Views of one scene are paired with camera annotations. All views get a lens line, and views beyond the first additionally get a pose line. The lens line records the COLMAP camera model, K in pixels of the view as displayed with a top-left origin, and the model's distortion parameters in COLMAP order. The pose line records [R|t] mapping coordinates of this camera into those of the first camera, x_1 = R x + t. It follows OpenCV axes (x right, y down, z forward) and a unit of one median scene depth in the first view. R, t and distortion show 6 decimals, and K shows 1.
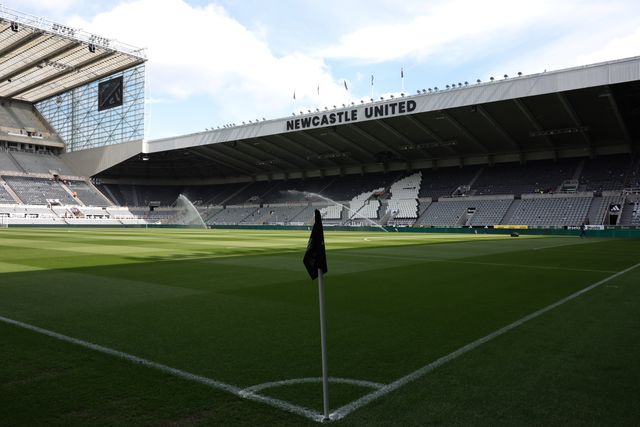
lens RADIAL K [[488.4, 0, 320.0], [0, 488.4, 213.5], [0, 0, 1]] dist [-0.008311, -0.005547]
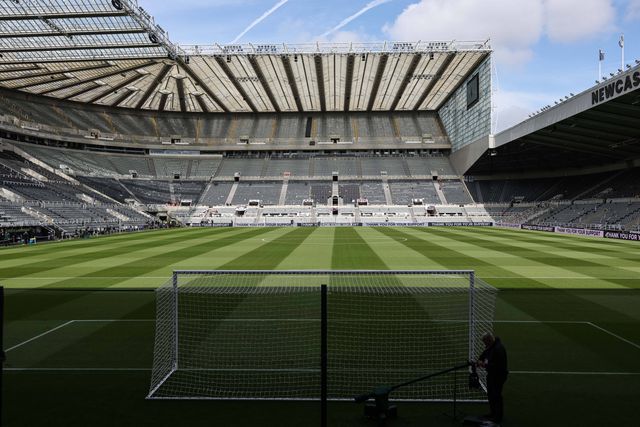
lens RADIAL K [[488.4, 0, 320.0], [0, 488.4, 213.5], [0, 0, 1]] dist [-0.008311, -0.005547]
pose [[0.596850, -0.001839, -0.802351, 0.202258], [0.020493, 0.999706, 0.012953, -0.013588], [0.802091, -0.024173, 0.596712, 0.142335]]
